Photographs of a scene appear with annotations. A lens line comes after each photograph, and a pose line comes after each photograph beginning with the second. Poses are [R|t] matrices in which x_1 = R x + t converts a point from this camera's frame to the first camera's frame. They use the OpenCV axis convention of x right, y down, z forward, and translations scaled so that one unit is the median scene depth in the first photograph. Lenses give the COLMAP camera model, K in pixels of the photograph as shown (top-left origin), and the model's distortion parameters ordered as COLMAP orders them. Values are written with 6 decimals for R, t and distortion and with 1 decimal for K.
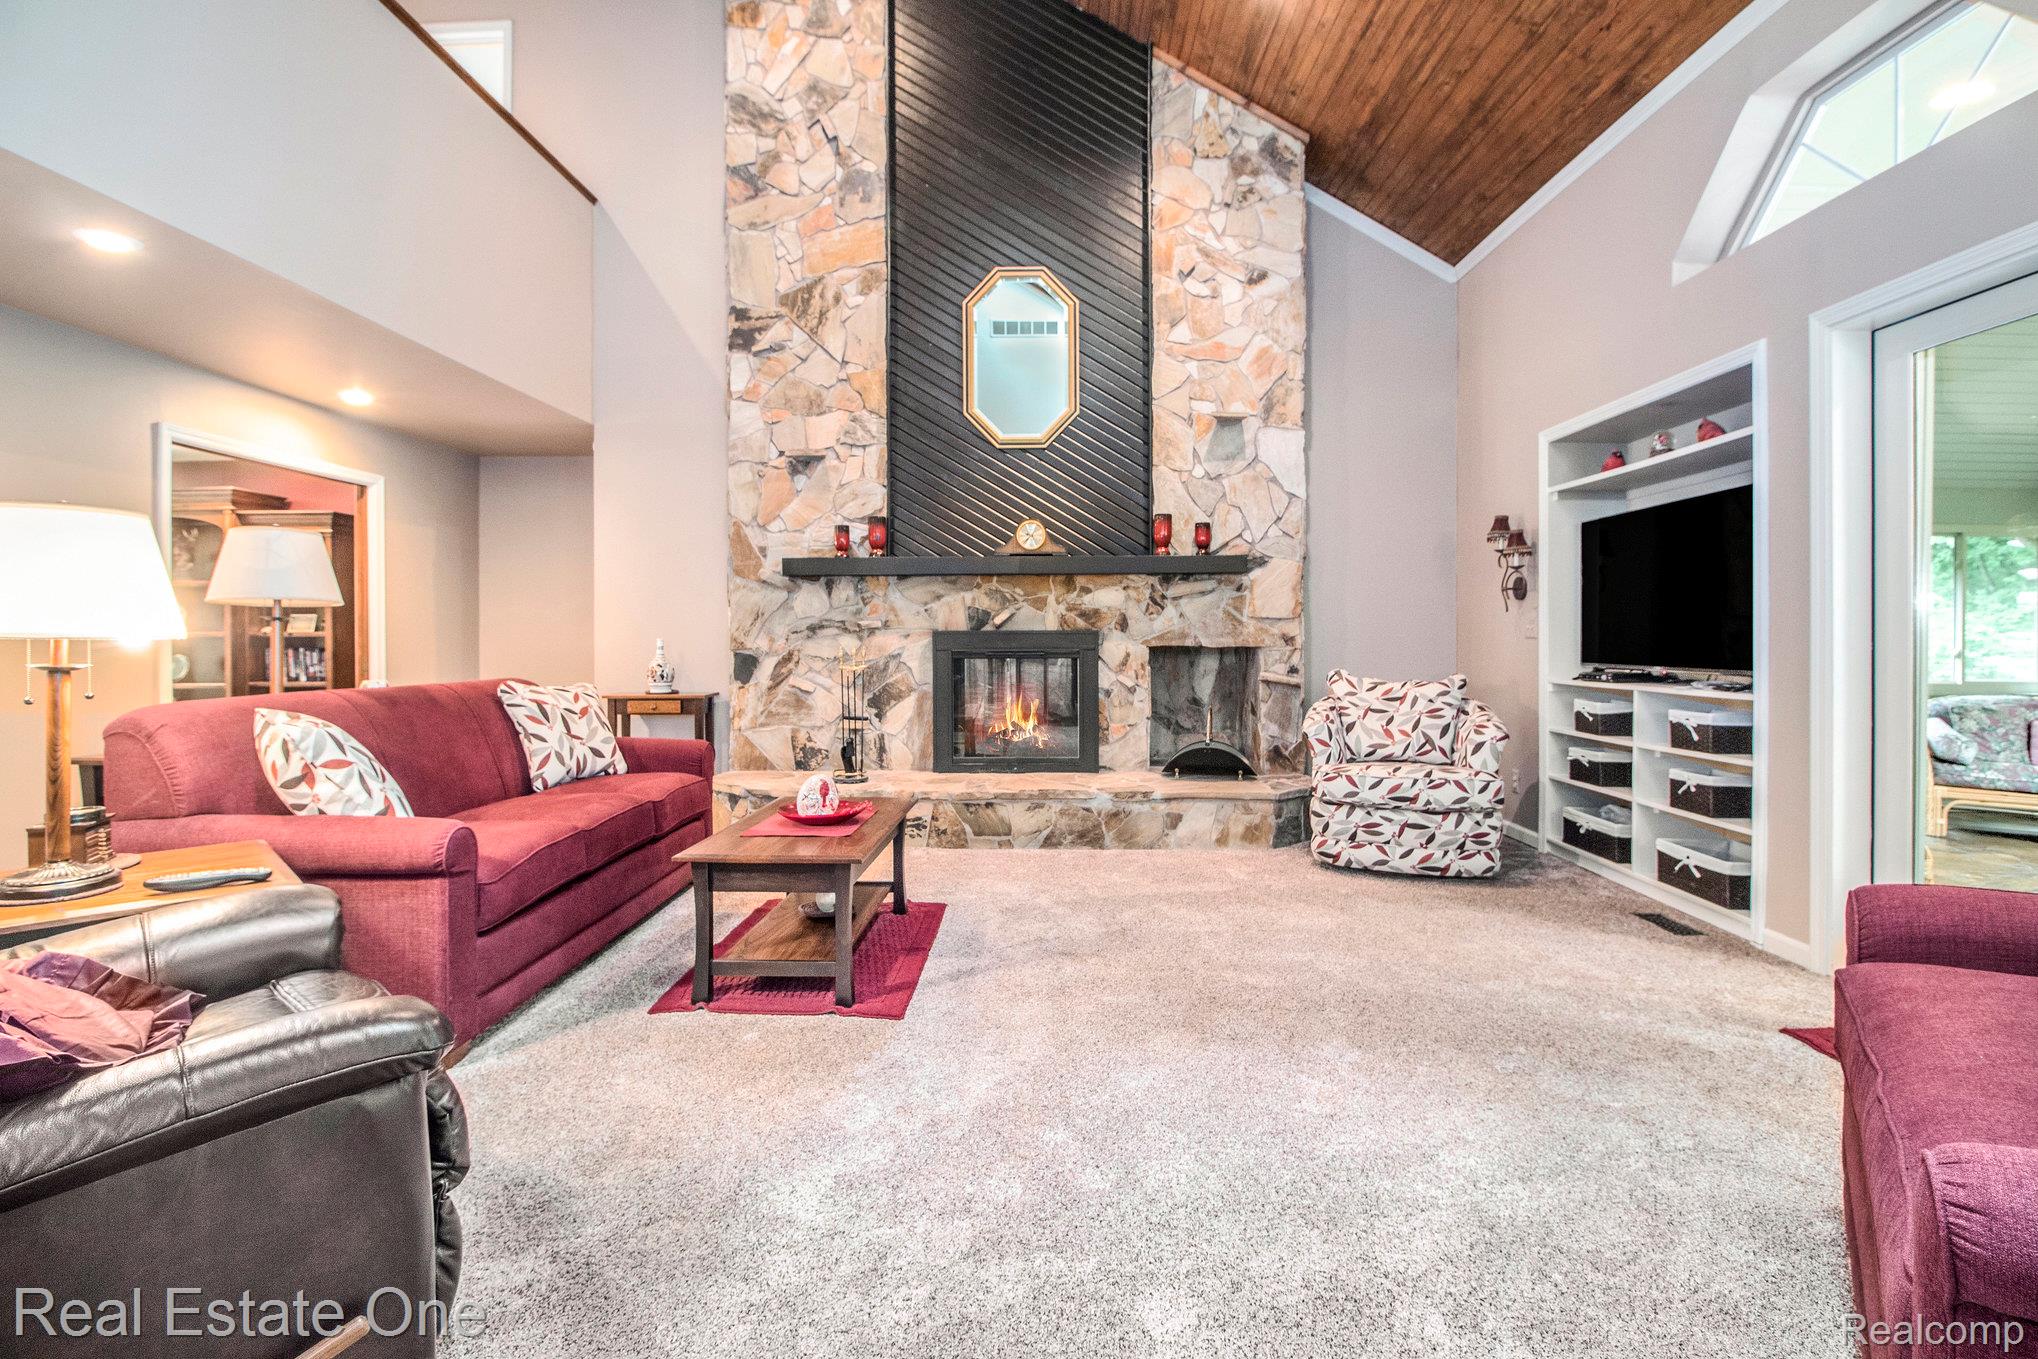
lens RADIAL K [[973.5, 0, 1027.9], [0, 973.5, 654.3], [0, 0, 1]] dist [-0.001737, -0.000333]
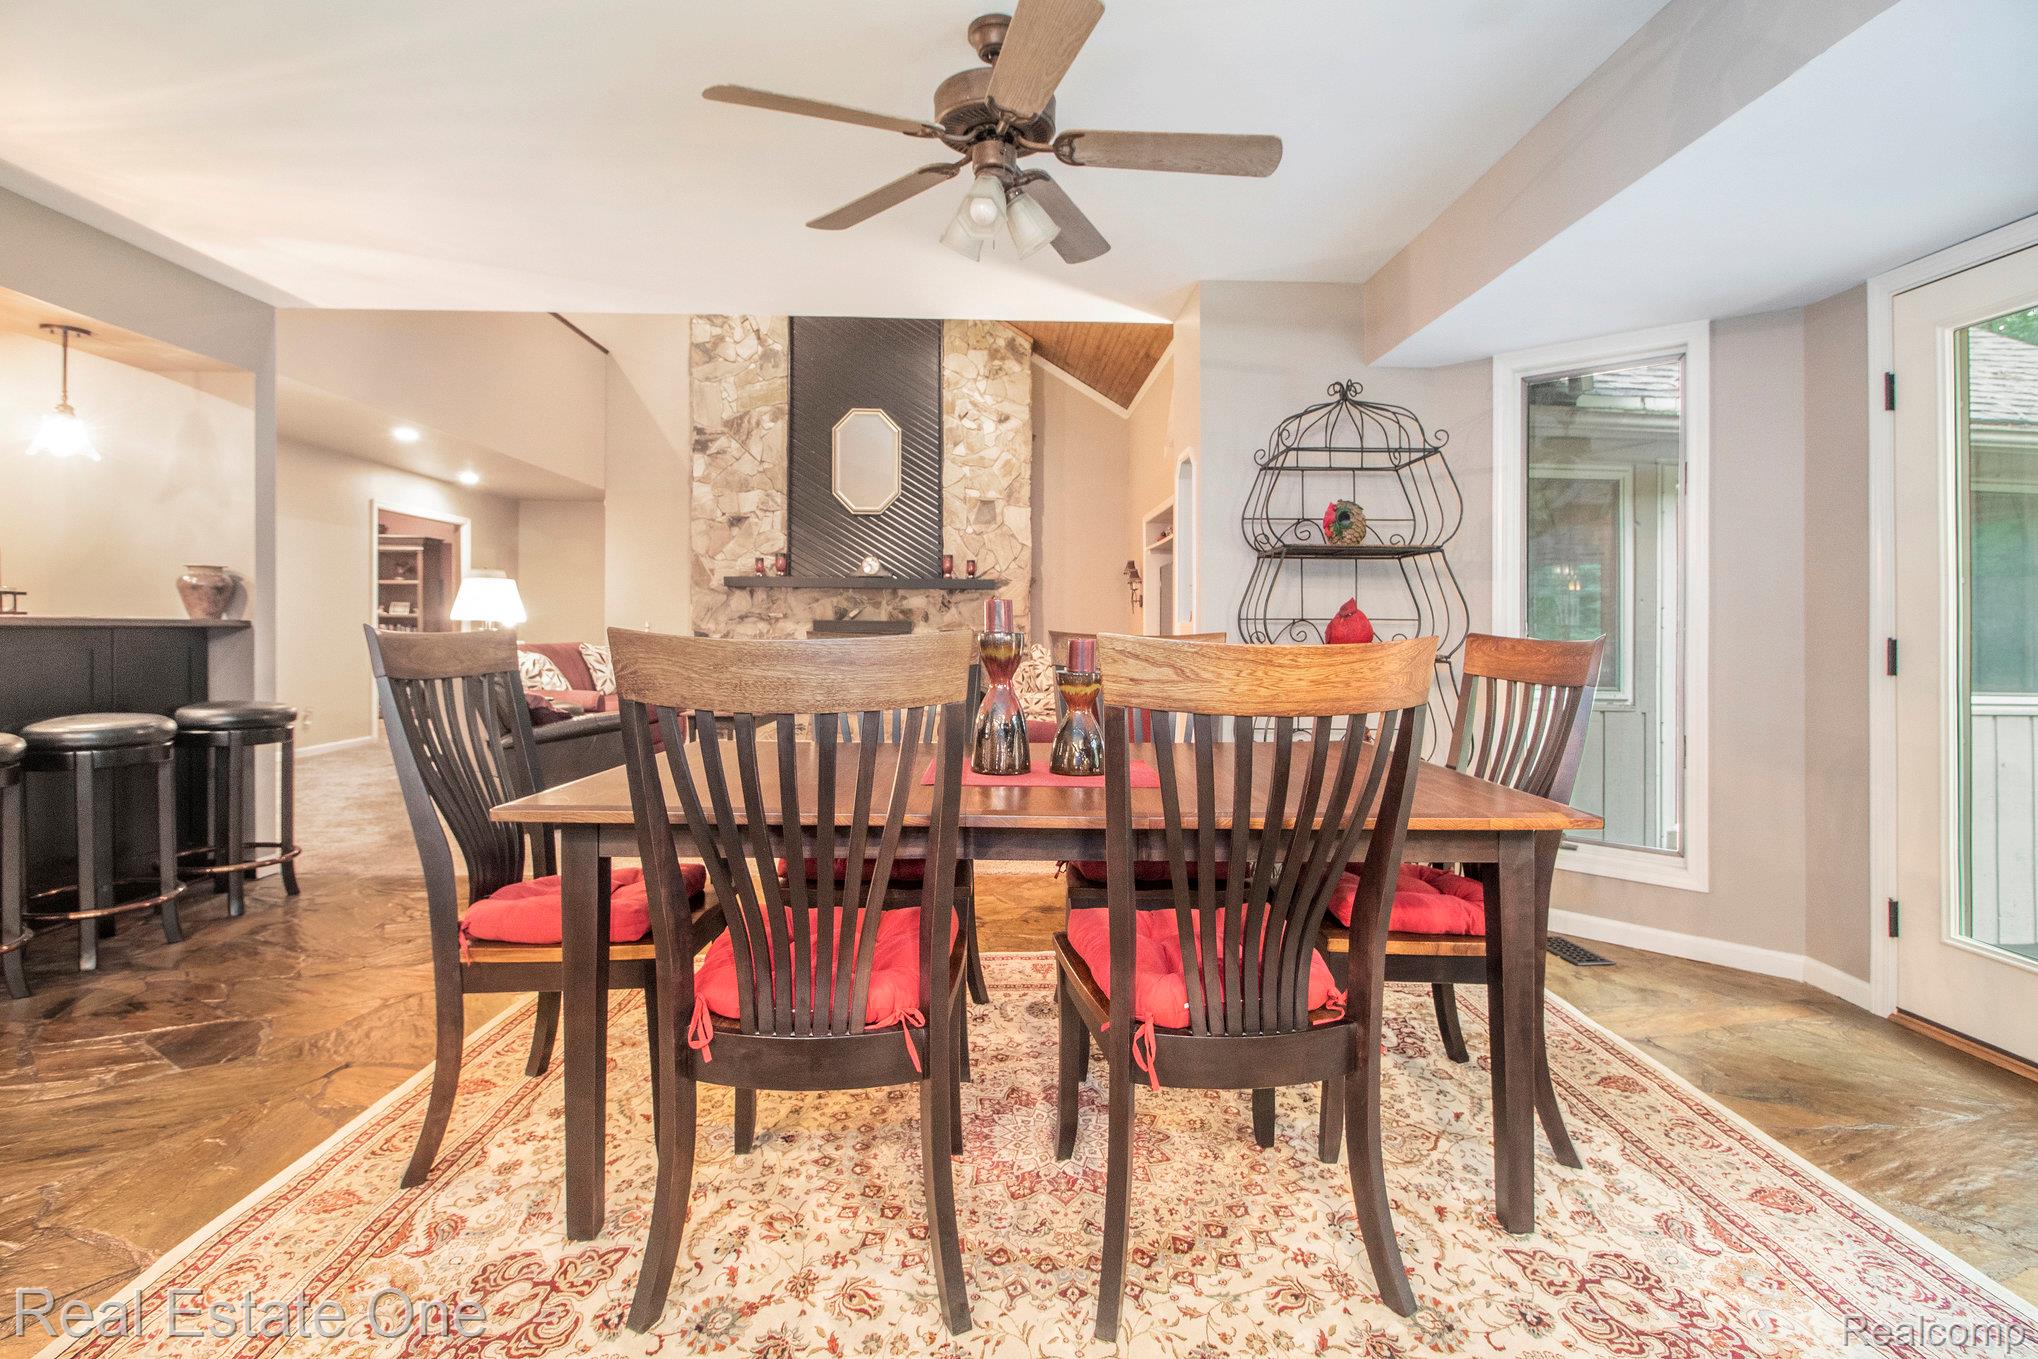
lens RADIAL K [[973.5, 0, 1027.9], [0, 973.5, 654.3], [0, 0, 1]] dist [-0.001737, -0.000333]
pose [[0.997589, 0.011028, 0.068516, 0.162254], [-0.011666, 0.999892, 0.008917, 0.016275], [-0.068410, -0.009695, 0.997610, -0.731565]]
